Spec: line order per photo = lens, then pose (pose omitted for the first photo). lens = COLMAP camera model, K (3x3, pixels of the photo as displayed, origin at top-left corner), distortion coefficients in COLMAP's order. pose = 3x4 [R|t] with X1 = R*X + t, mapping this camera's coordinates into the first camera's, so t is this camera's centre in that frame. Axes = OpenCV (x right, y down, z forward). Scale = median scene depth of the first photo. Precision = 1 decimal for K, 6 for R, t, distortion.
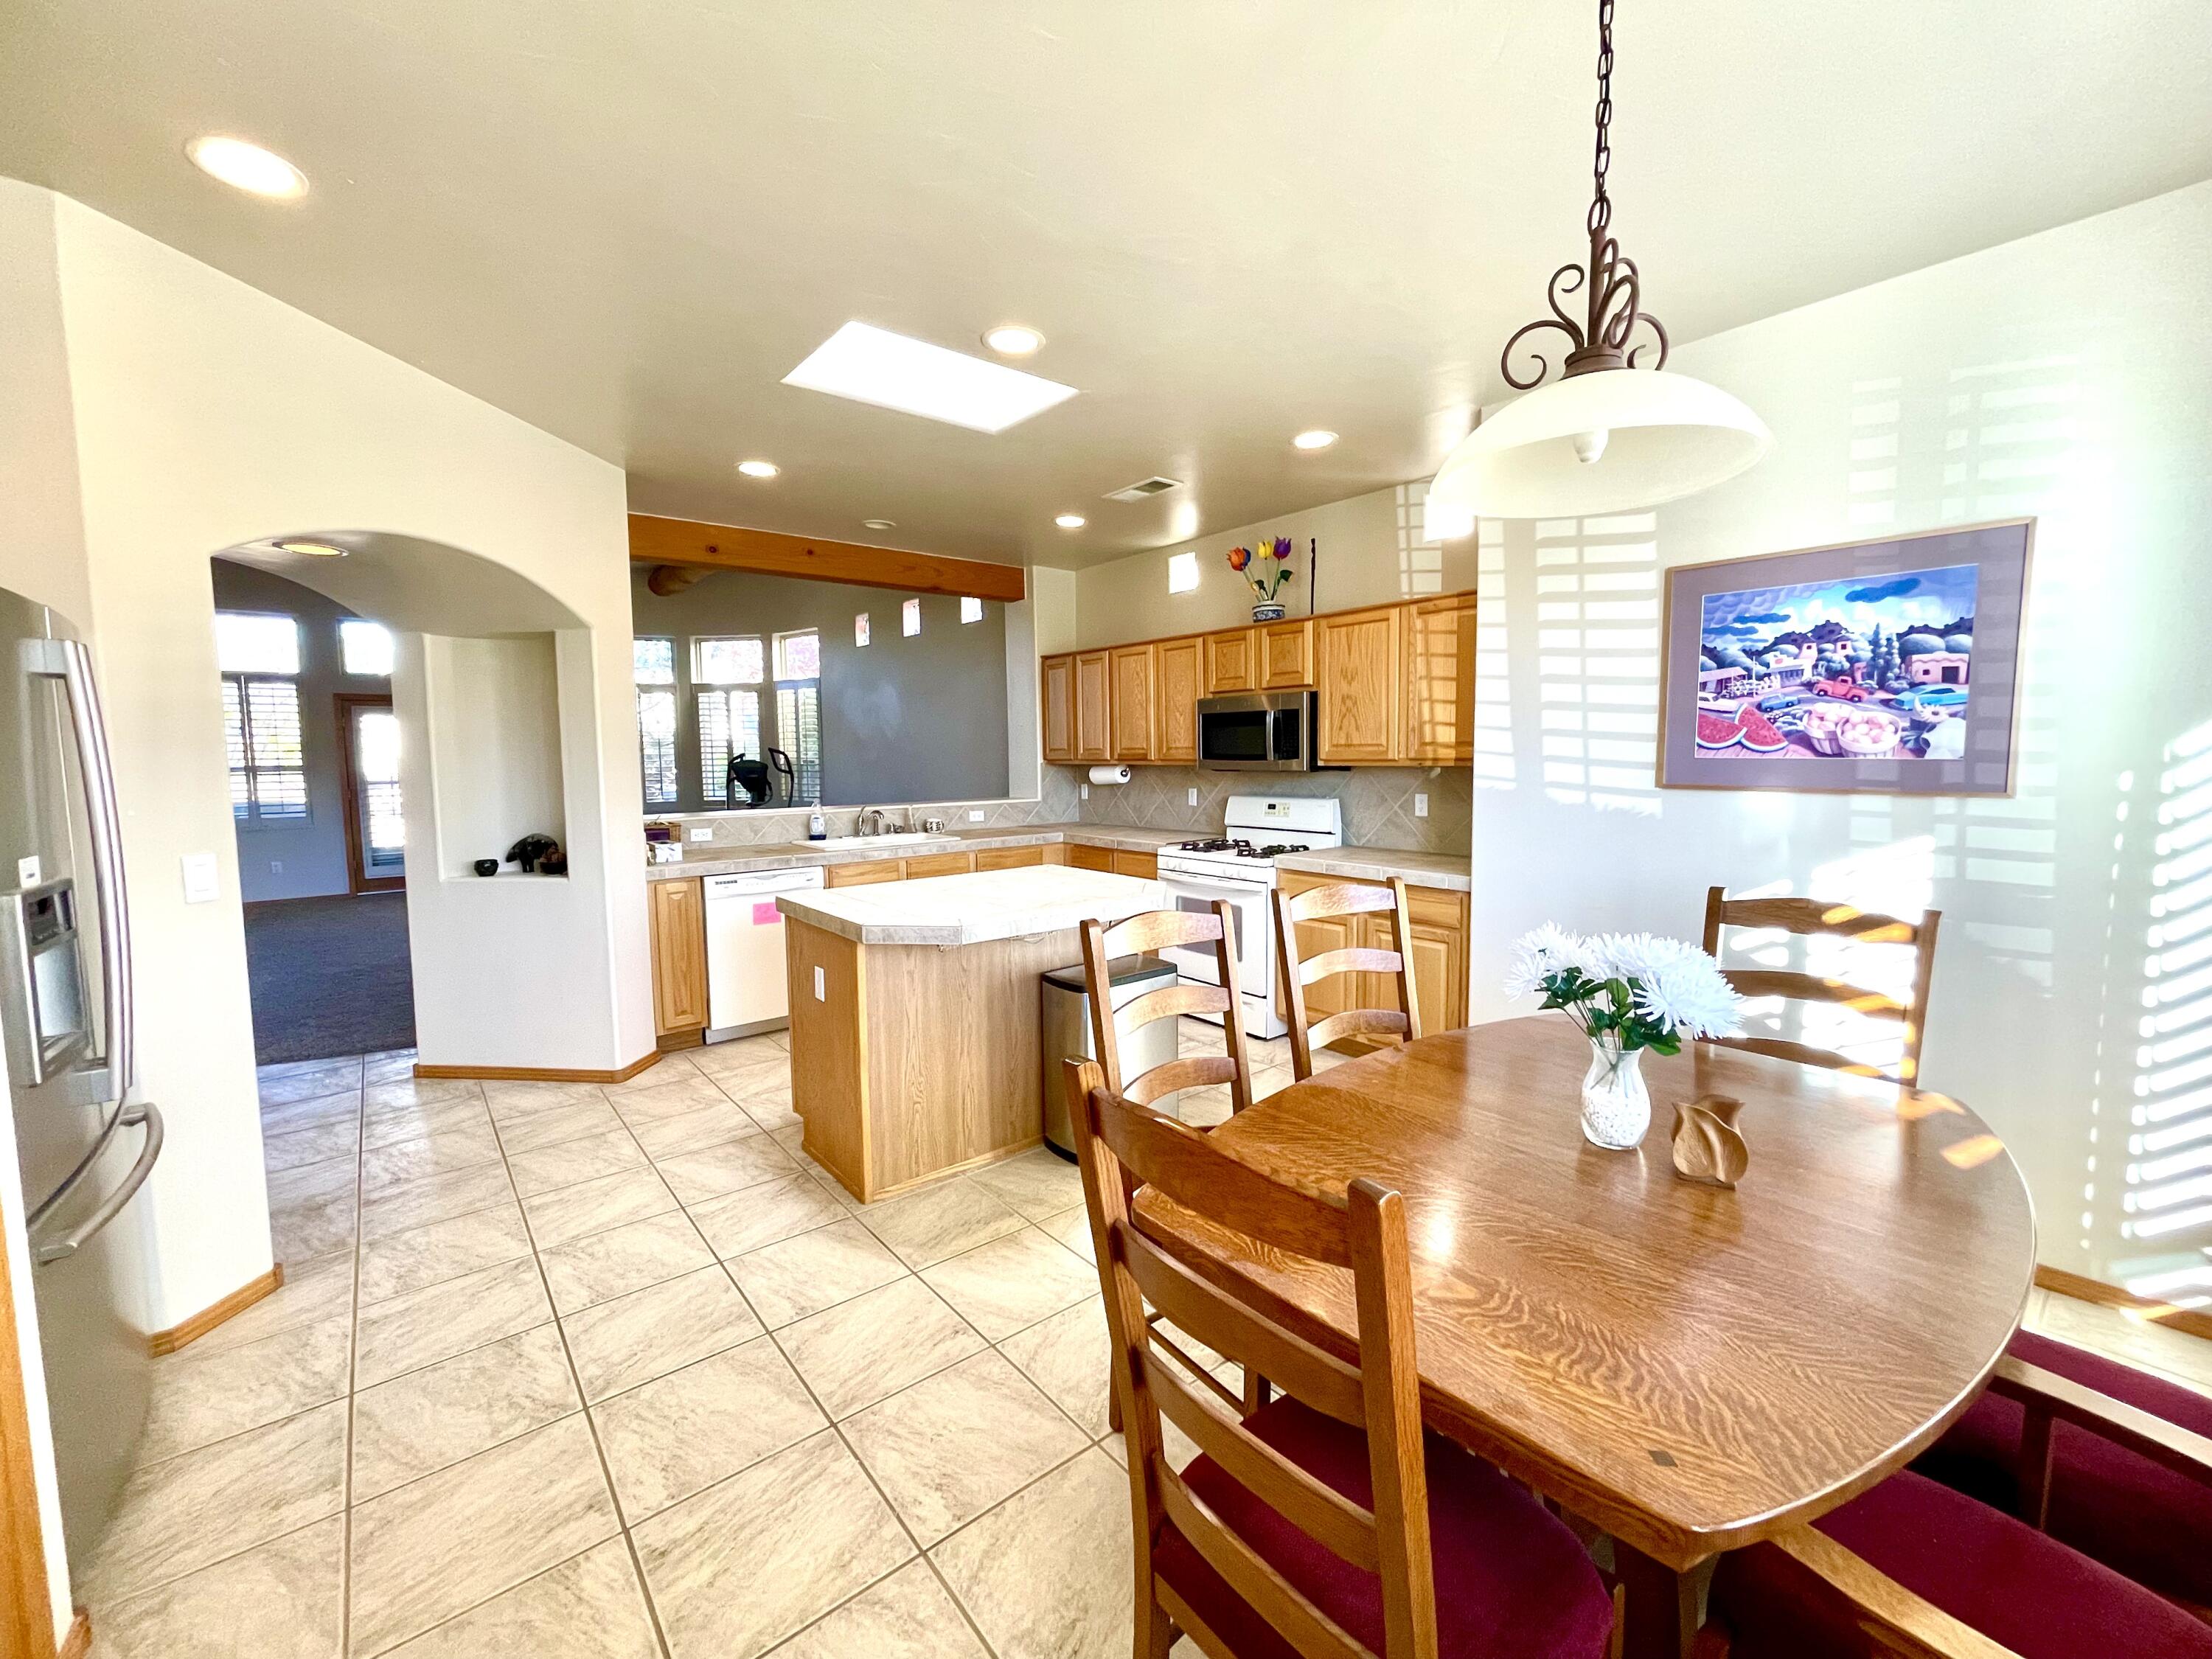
lens RADIAL K [[888.4, 0, 1099.1], [0, 888.4, 827.3], [0, 0, 1]] dist [-0.001722, -0.000189]
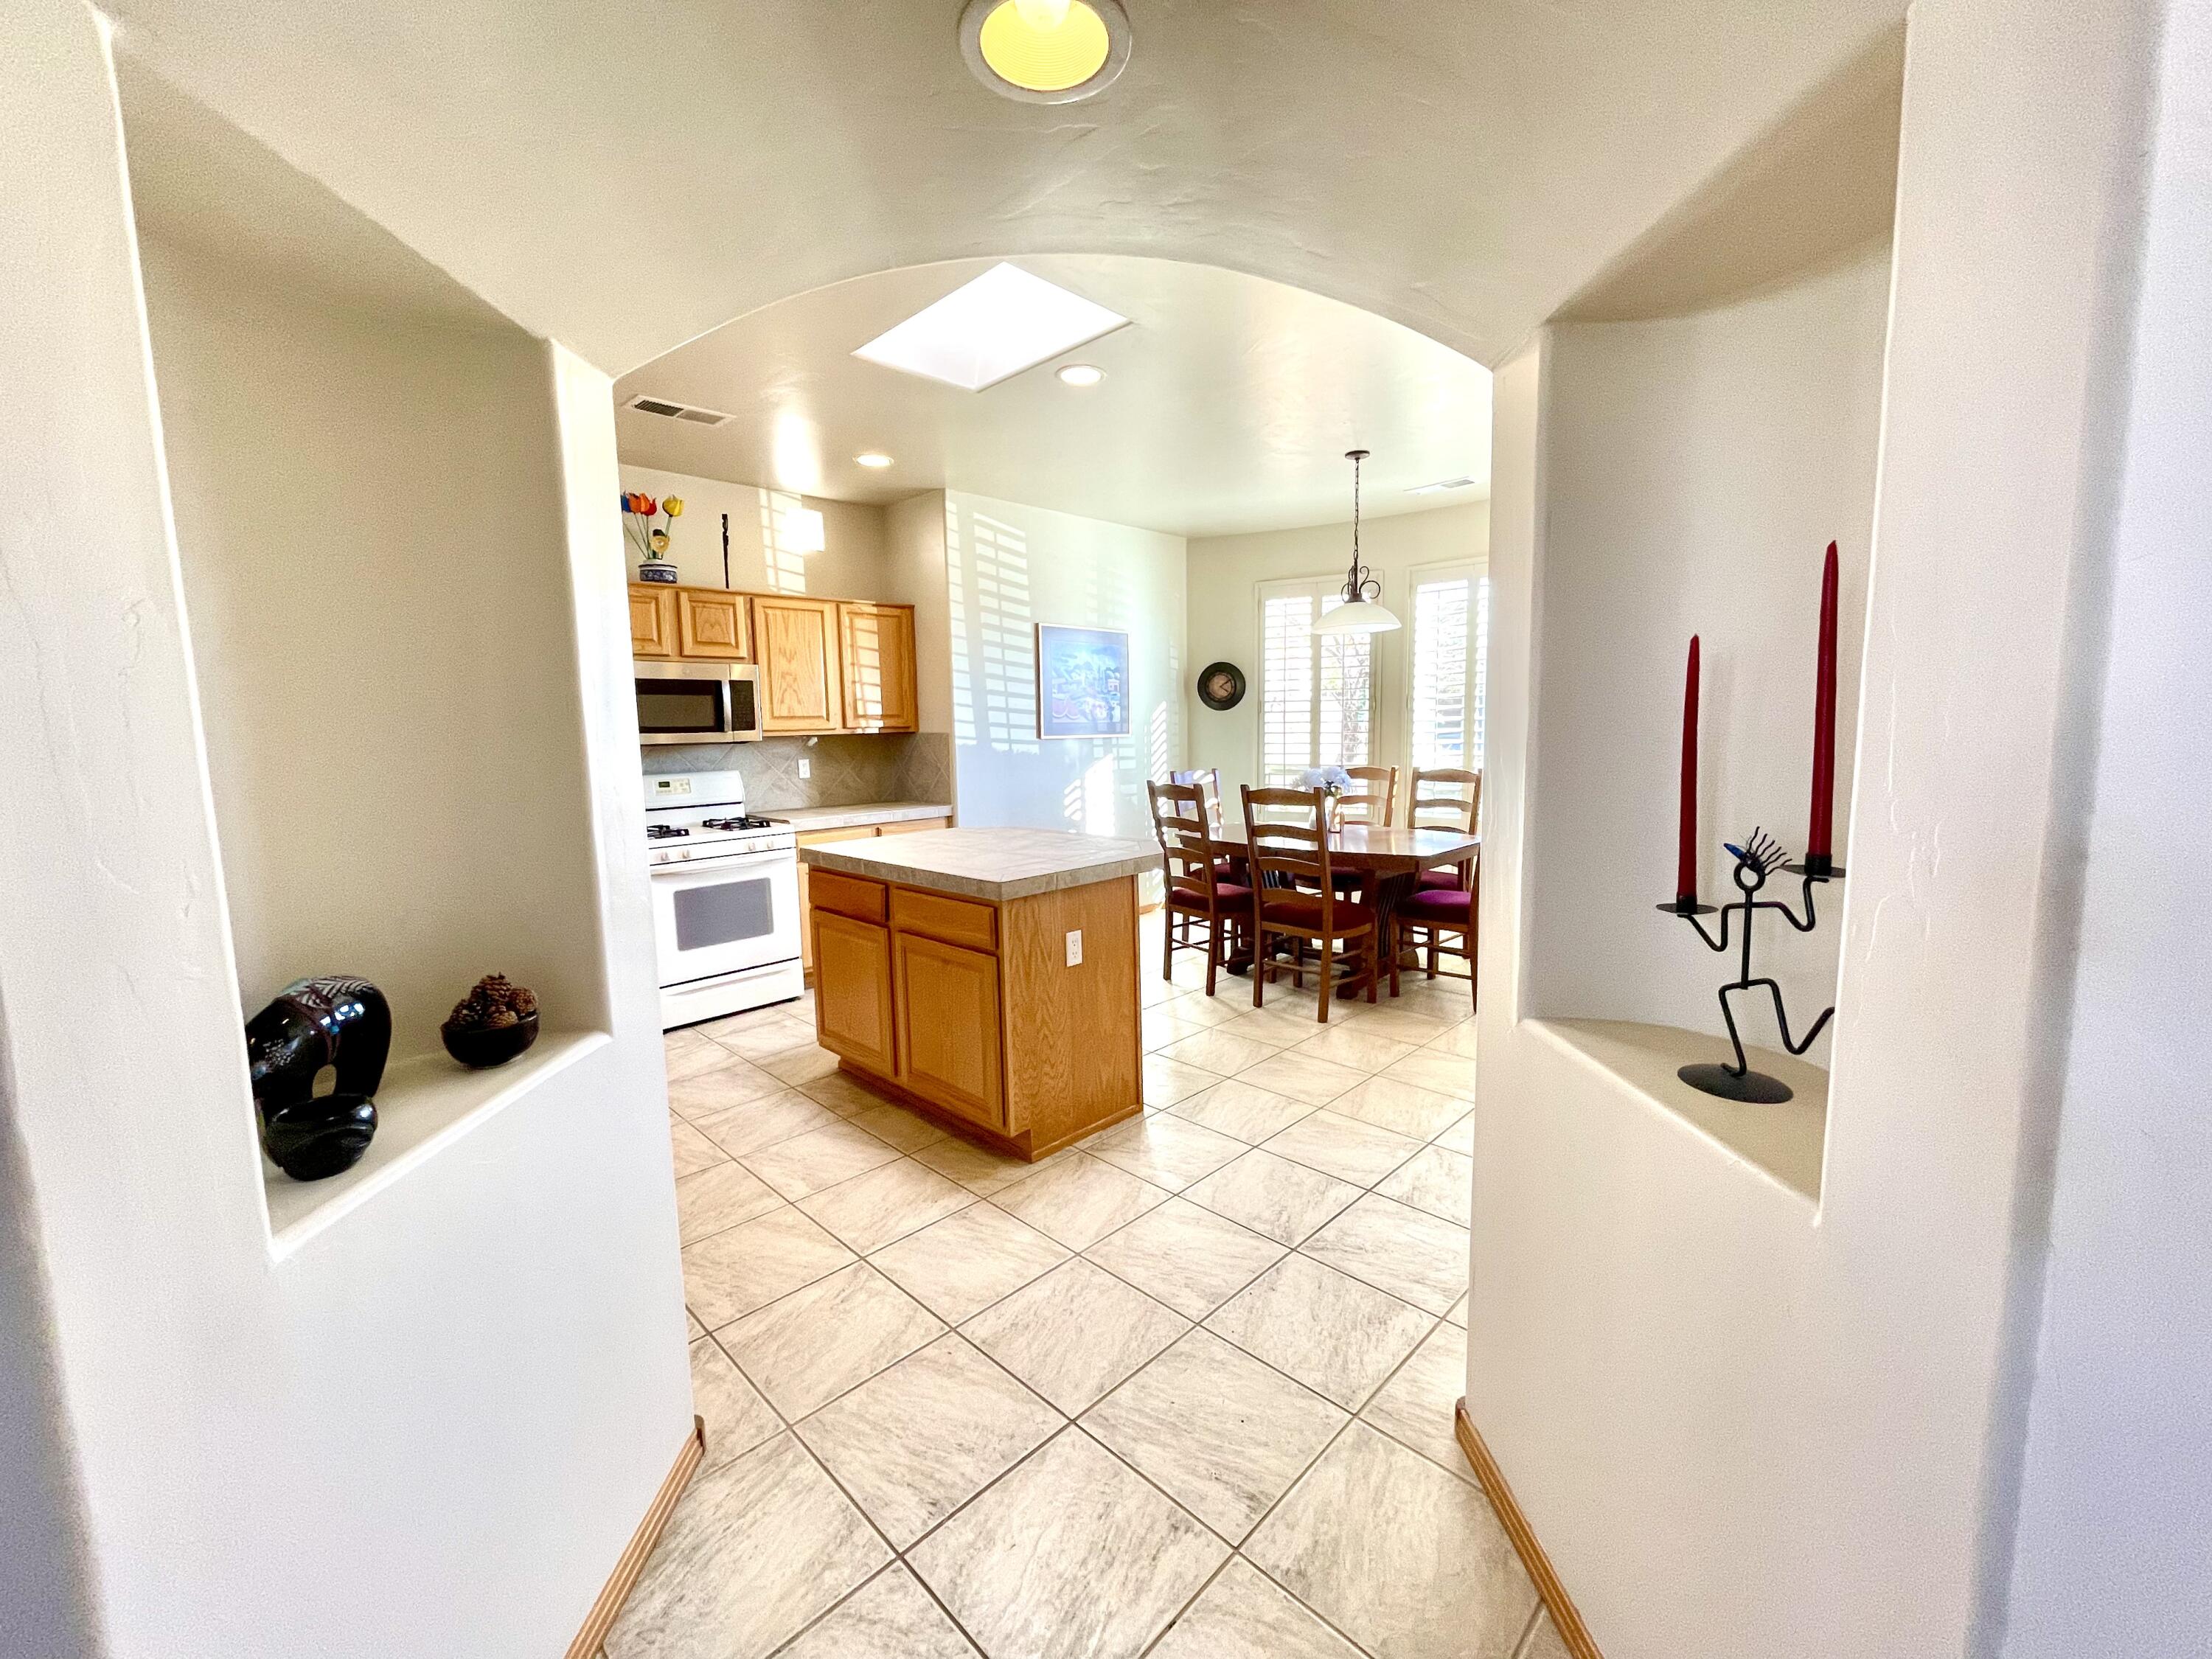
lens RADIAL K [[888.4, 0, 1099.1], [0, 888.4, 827.3], [0, 0, 1]] dist [-0.001722, -0.000189]
pose [[-0.103191, -0.102301, 0.989387, -1.138567], [0.107789, 0.987689, 0.113367, -0.052680], [-0.988804, 0.118344, -0.090894, 0.953540]]
